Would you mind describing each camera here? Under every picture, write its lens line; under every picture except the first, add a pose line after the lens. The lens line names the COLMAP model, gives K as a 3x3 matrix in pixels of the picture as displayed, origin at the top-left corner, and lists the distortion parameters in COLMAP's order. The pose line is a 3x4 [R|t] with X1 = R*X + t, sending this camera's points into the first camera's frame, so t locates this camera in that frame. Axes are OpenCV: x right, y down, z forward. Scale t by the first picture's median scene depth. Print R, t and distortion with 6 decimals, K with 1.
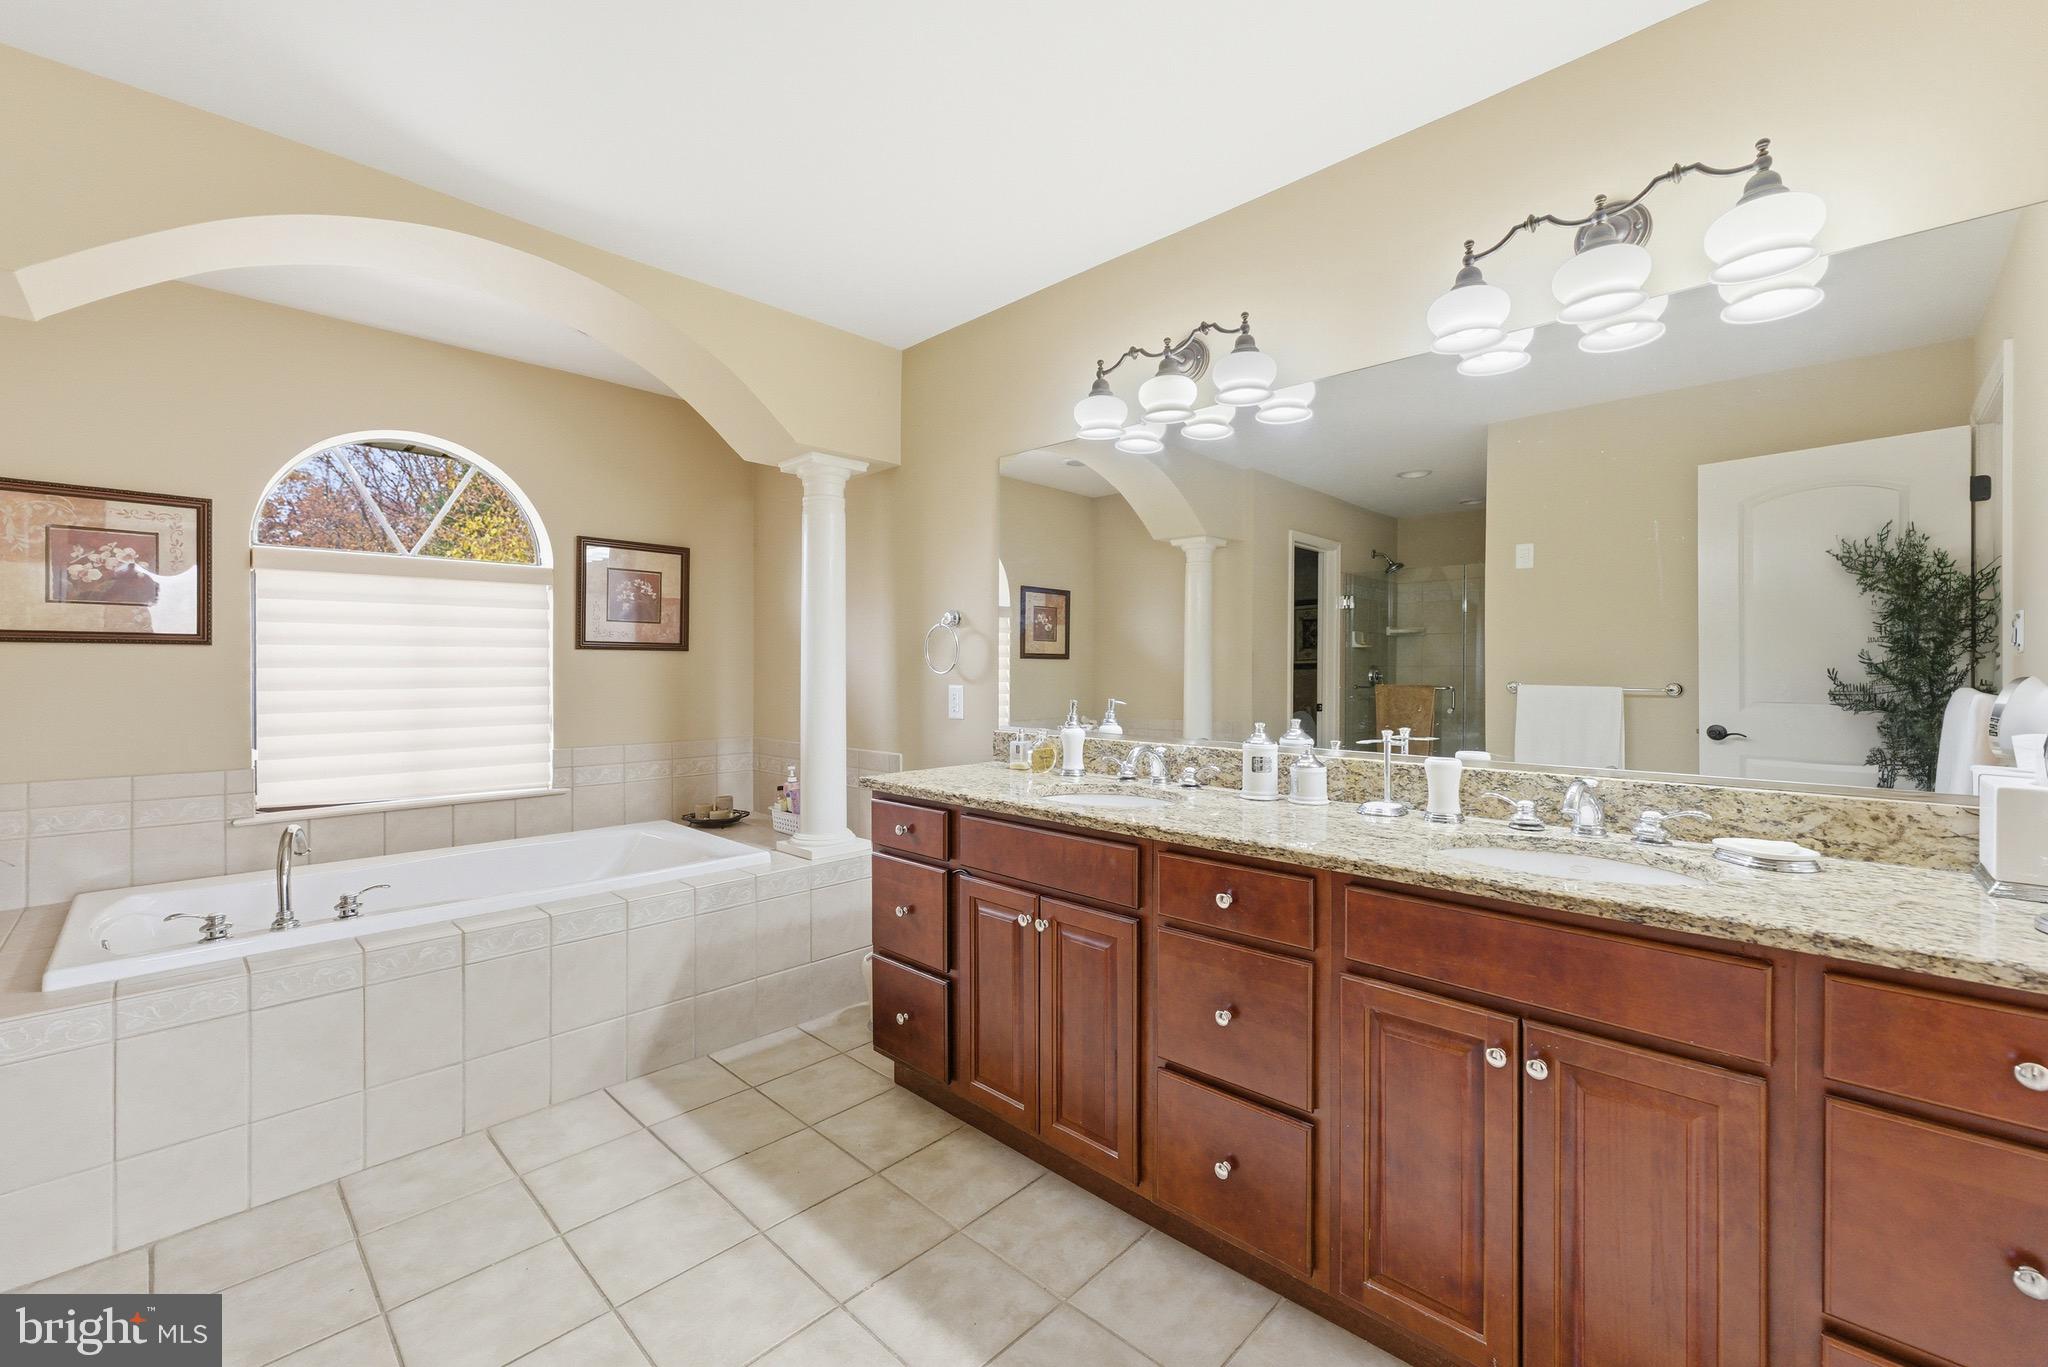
lens RADIAL K [[840.9, 0, 1026.1], [0, 840.9, 672.5], [0, 0, 1]] dist [-0.003810, 0.001238]
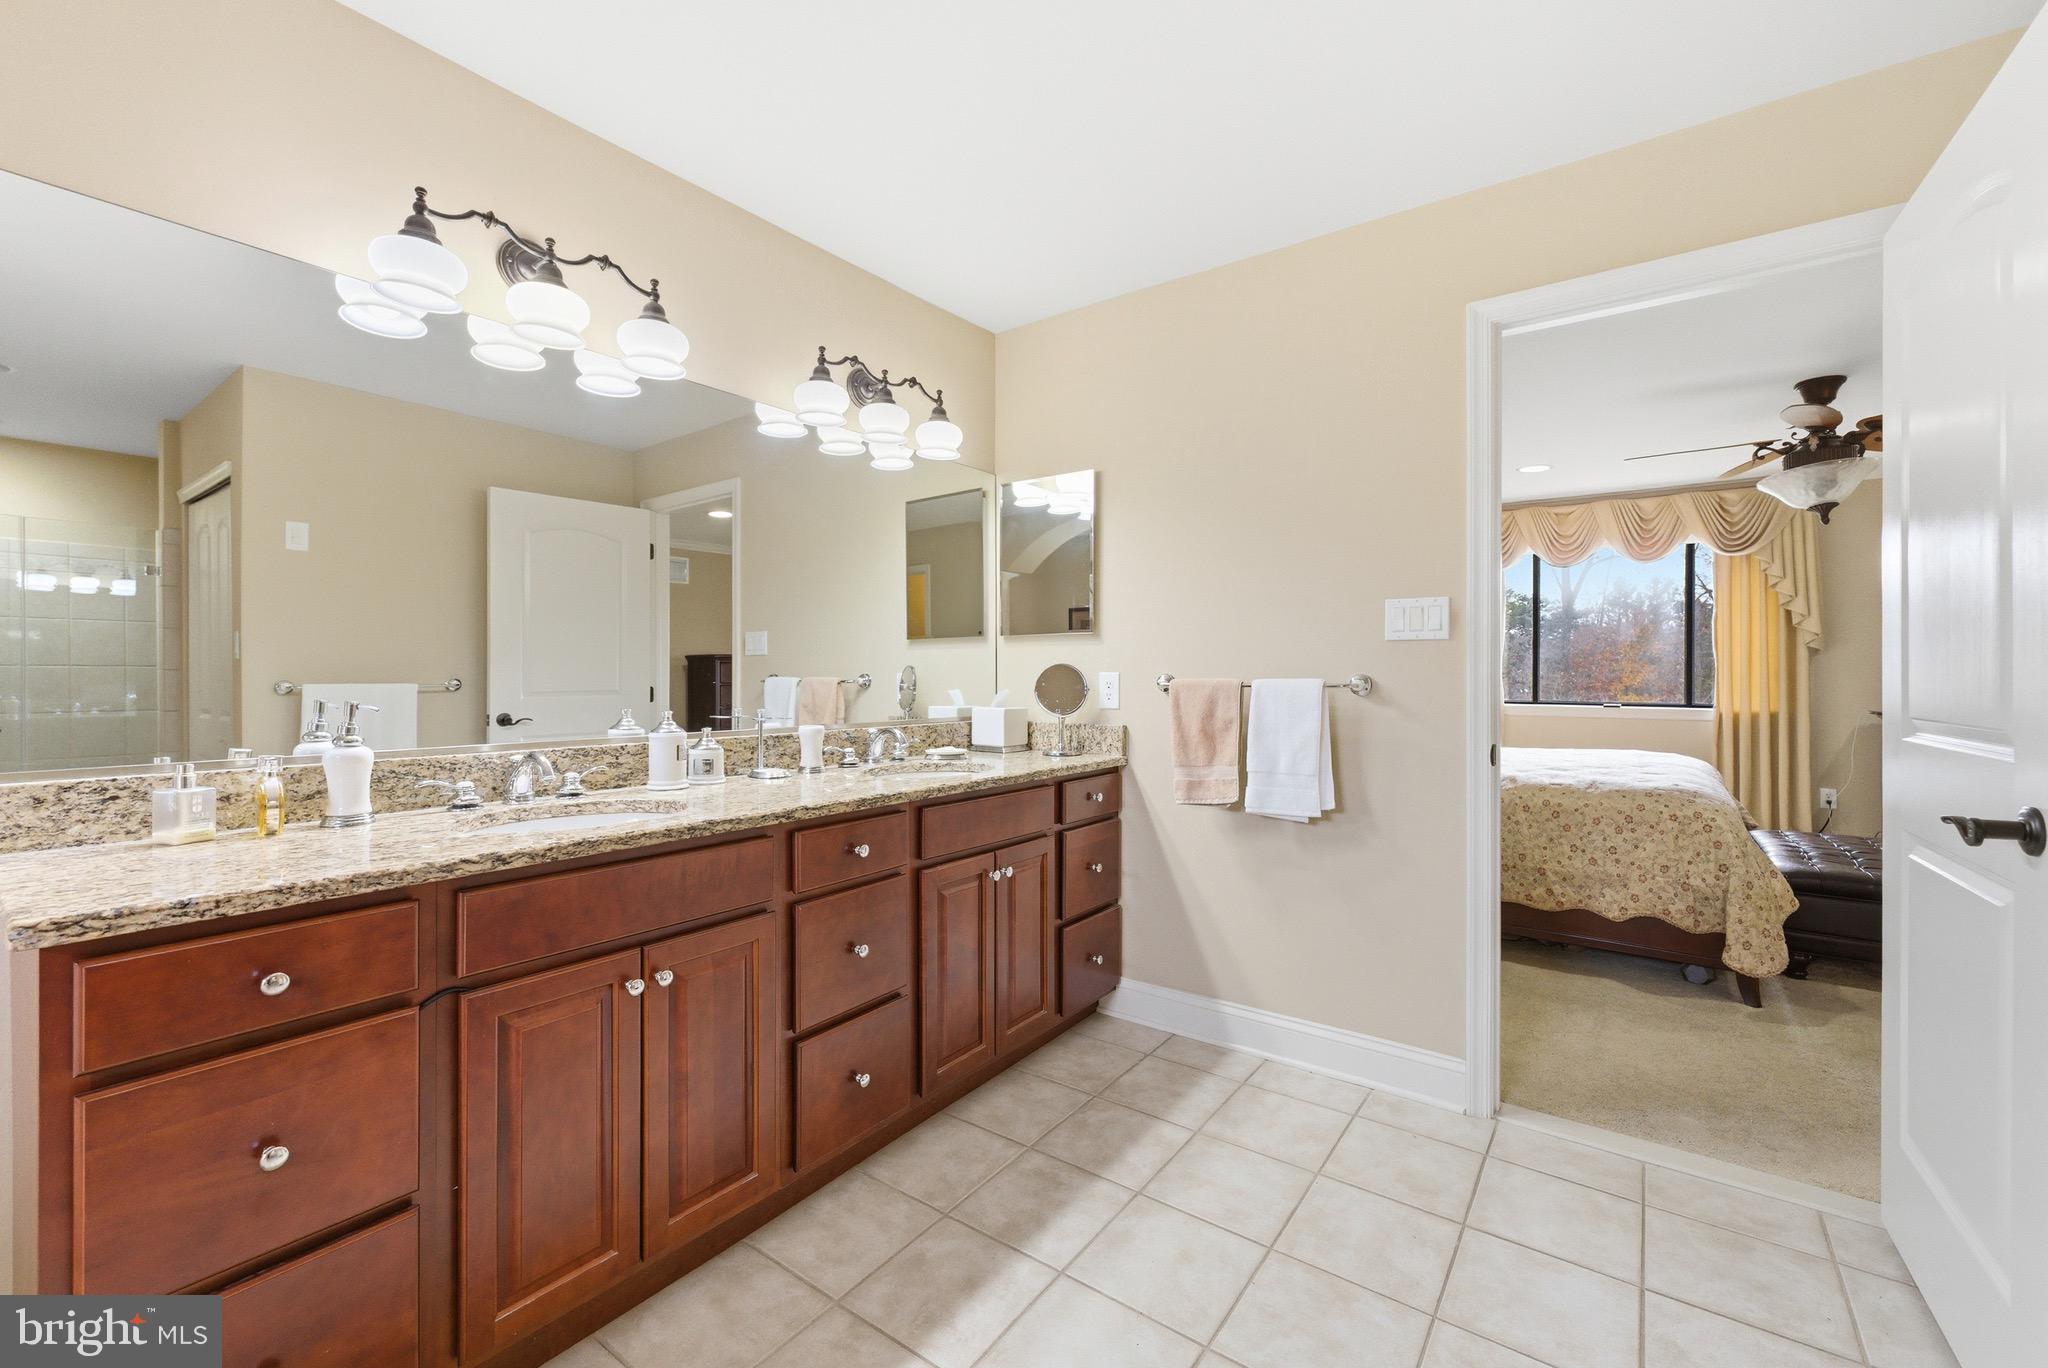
lens RADIAL K [[847.0, 0, 1033.1], [0, 847.0, 658.2], [0, 0, 1]] dist [0.000325, 0.000177]
pose [[-0.147502, 0.010061, 0.989011, -1.086861], [-0.009010, 0.999893, -0.011516, 0.012503], [-0.989021, -0.010610, -0.147396, 1.040766]]
